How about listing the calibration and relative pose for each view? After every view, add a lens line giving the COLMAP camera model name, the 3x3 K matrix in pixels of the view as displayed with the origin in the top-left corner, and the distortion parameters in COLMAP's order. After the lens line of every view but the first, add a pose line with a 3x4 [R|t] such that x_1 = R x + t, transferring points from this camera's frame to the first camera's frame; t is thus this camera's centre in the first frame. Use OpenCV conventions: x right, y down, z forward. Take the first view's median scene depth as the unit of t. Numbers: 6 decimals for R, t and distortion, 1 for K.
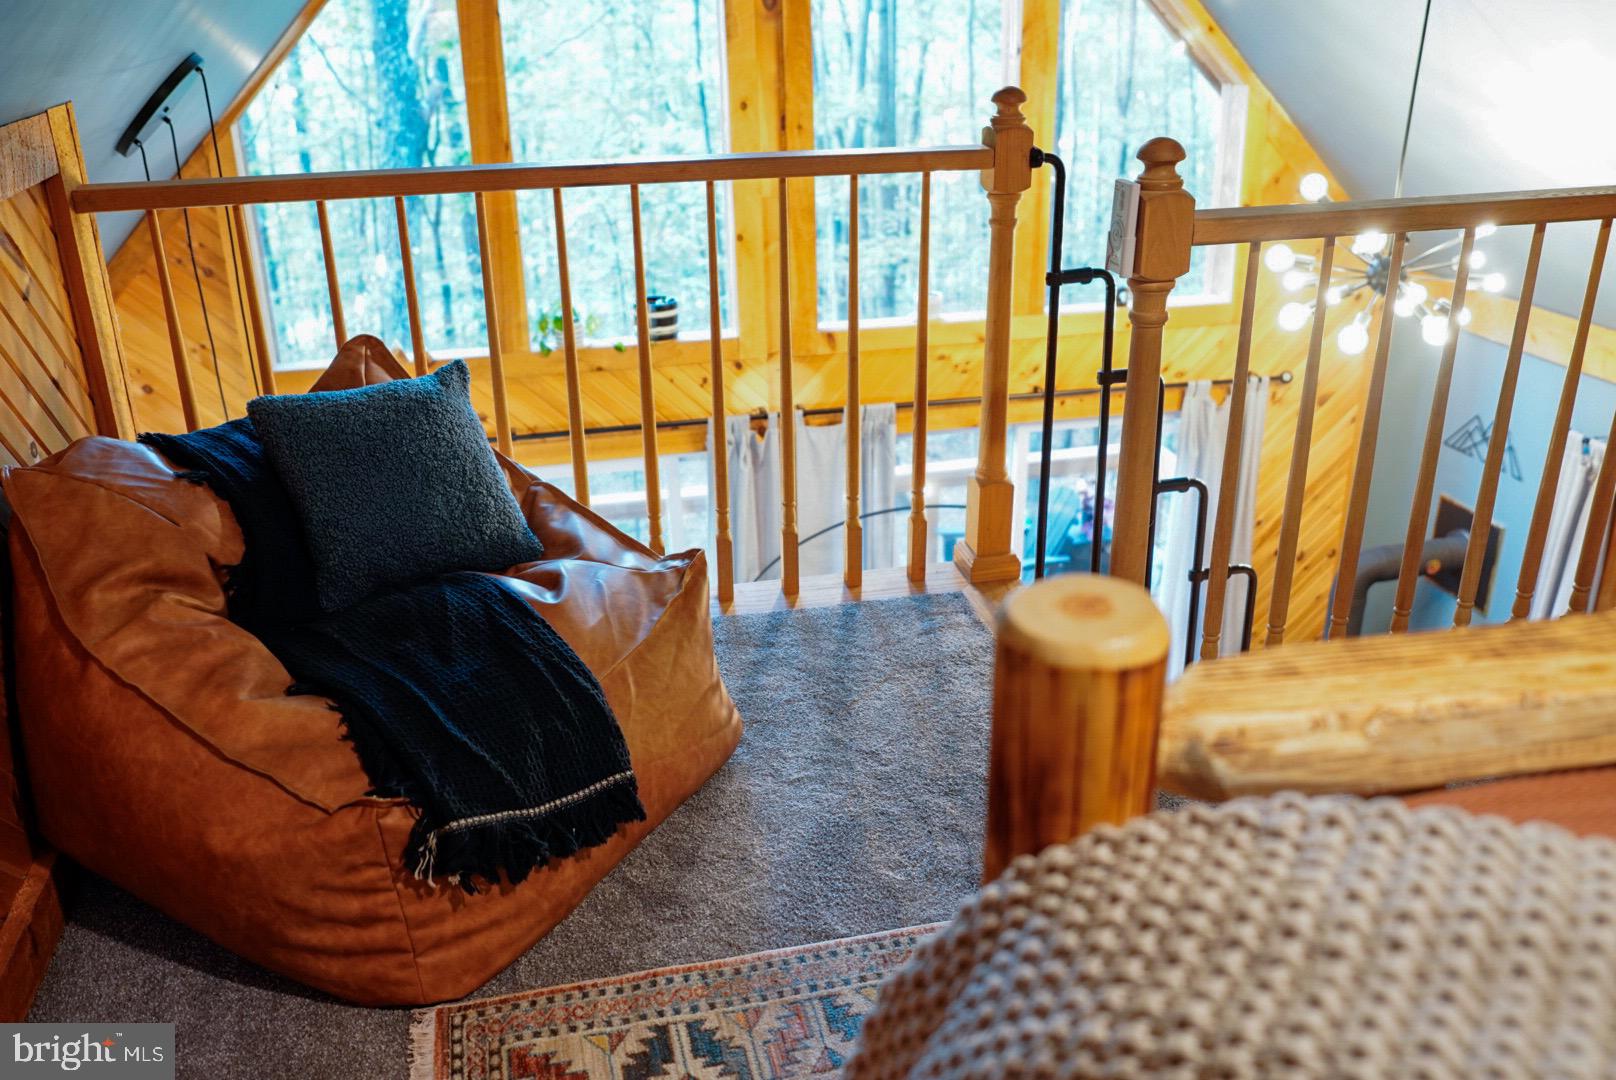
lens RADIAL K [[1387.6, 0, 808.0], [0, 1387.6, 540.0], [0, 0, 1]] dist [-0.014613, -0.007102]
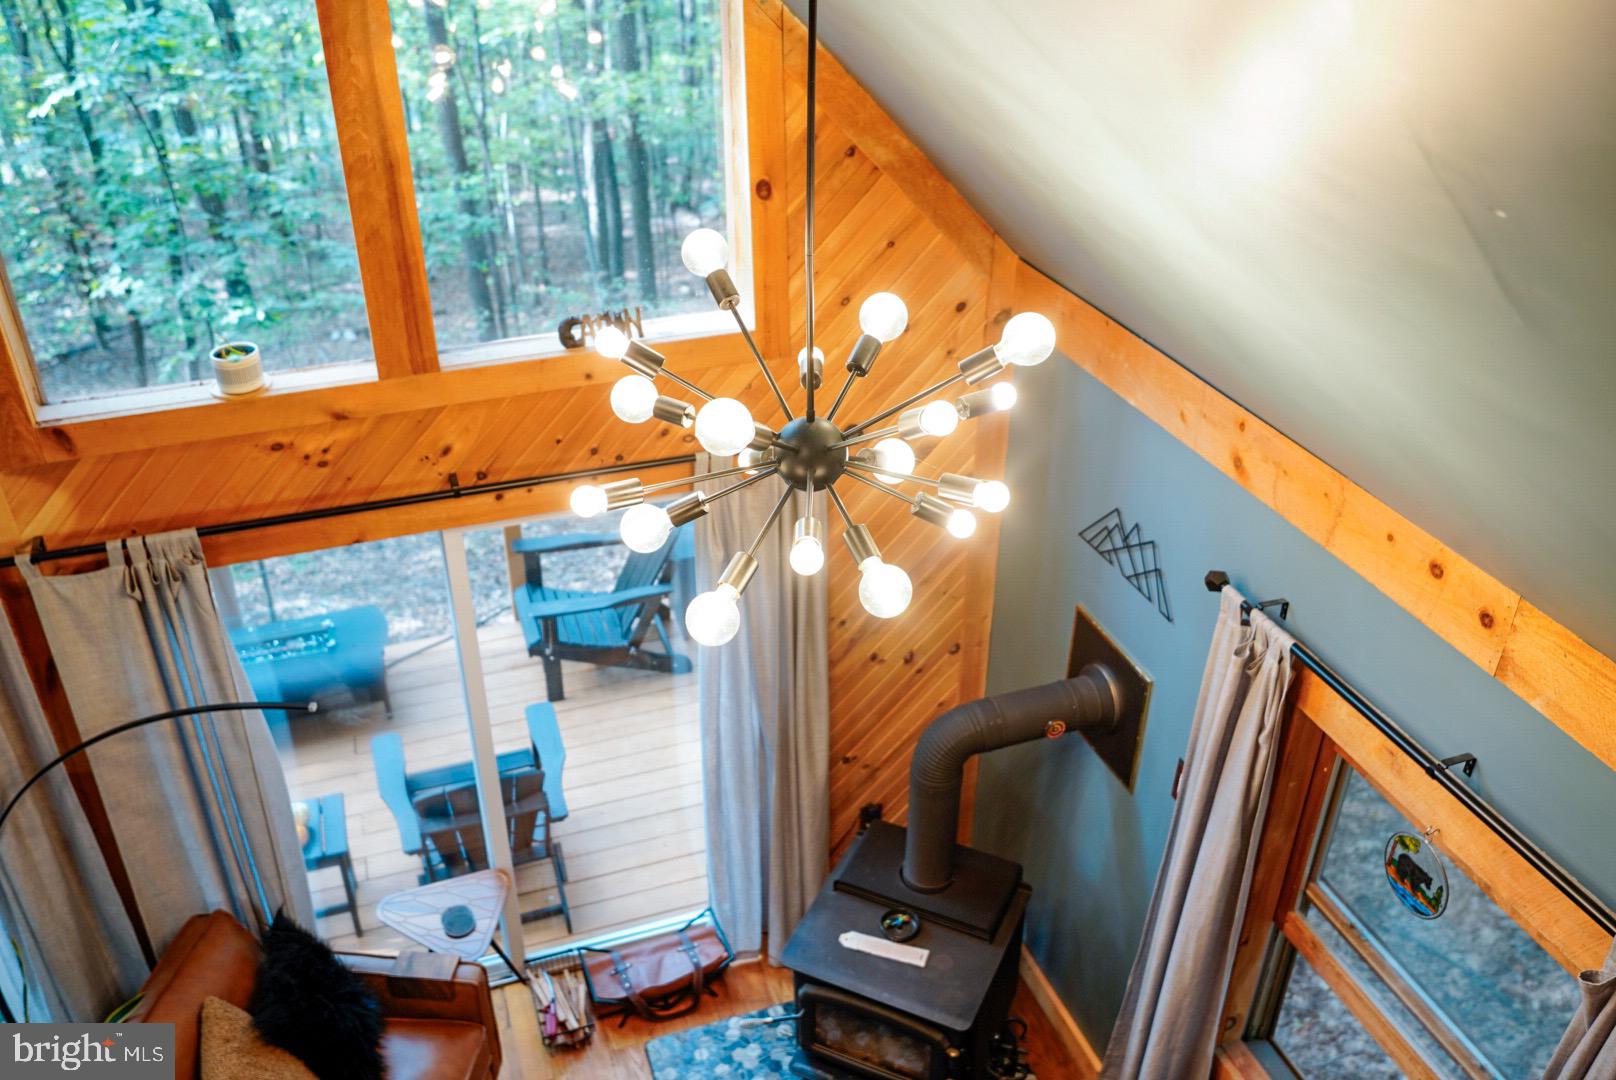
lens RADIAL K [[1387.6, 0, 808.0], [0, 1387.6, 540.0], [0, 0, 1]] dist [-0.014613, -0.007102]
pose [[0.994508, -0.043424, 0.095224, 0.278859], [0.028670, 0.988093, 0.151161, -0.181809], [-0.100654, -0.147601, 0.983912, 0.369728]]
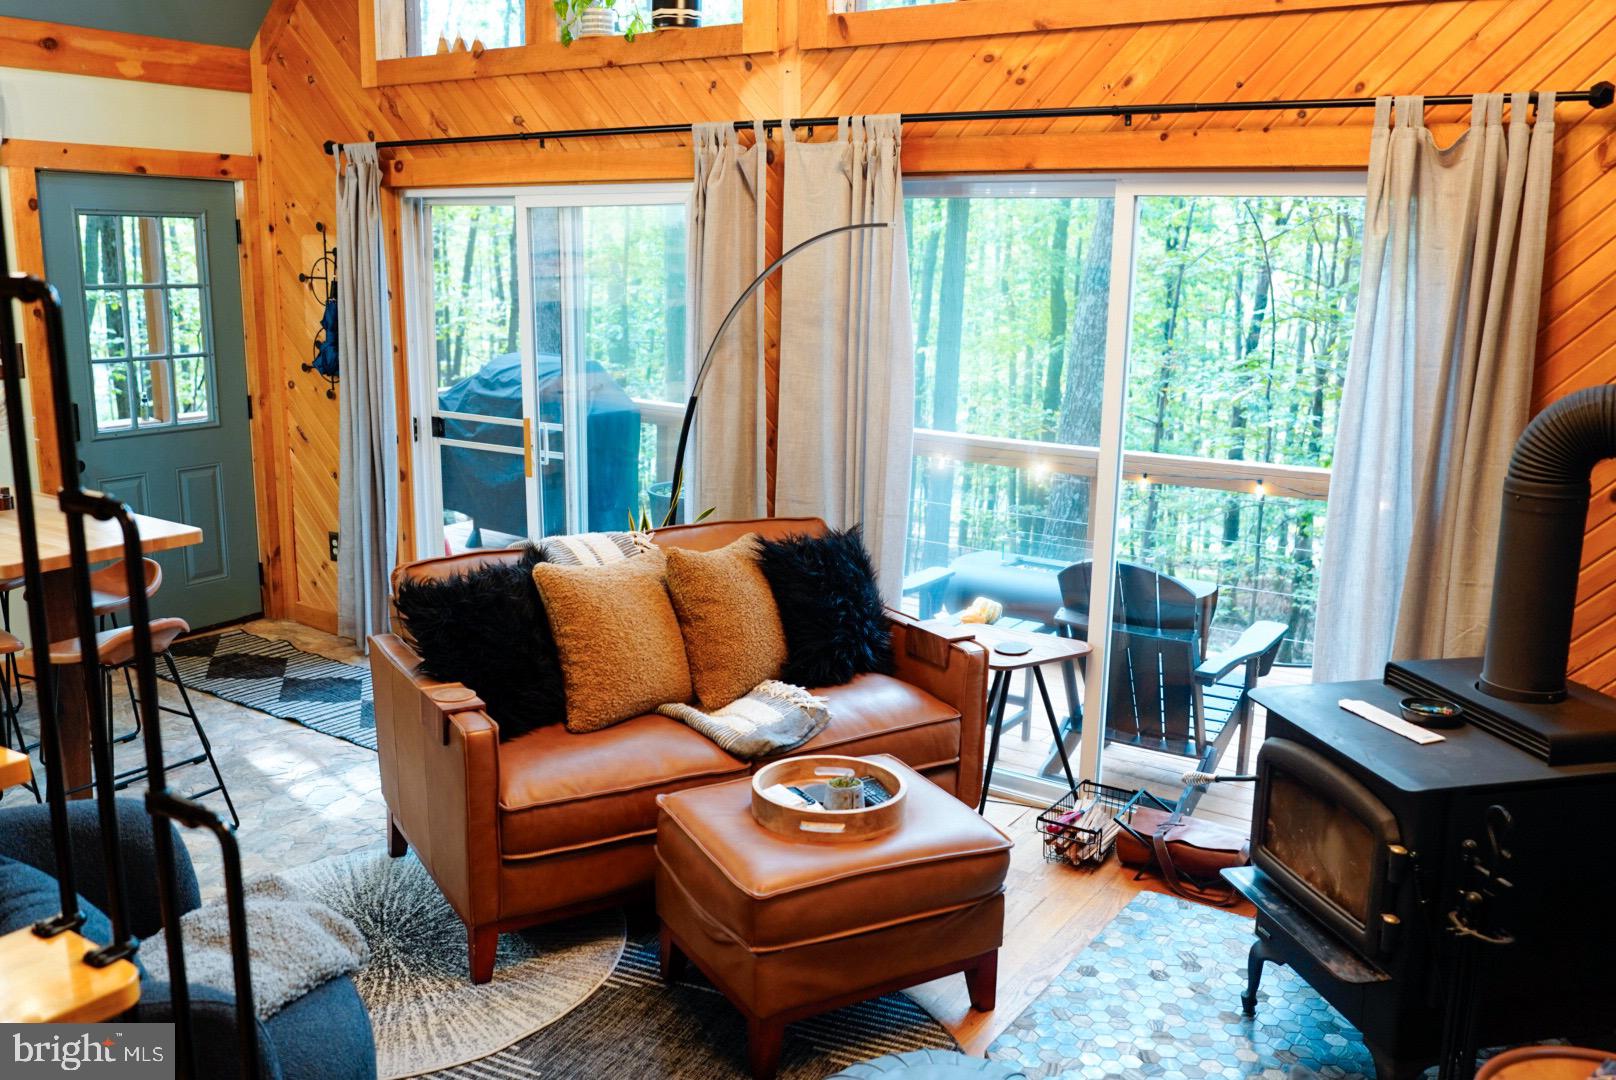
lens RADIAL K [[1387.6, 0, 808.0], [0, 1387.6, 540.0], [0, 0, 1]] dist [-0.014613, -0.007102]
pose [[0.684432, 0.171956, -0.708508, 0.571861], [-0.310063, 0.948180, -0.069402, 0.171311], [0.659859, 0.267183, 0.702282, 0.540923]]
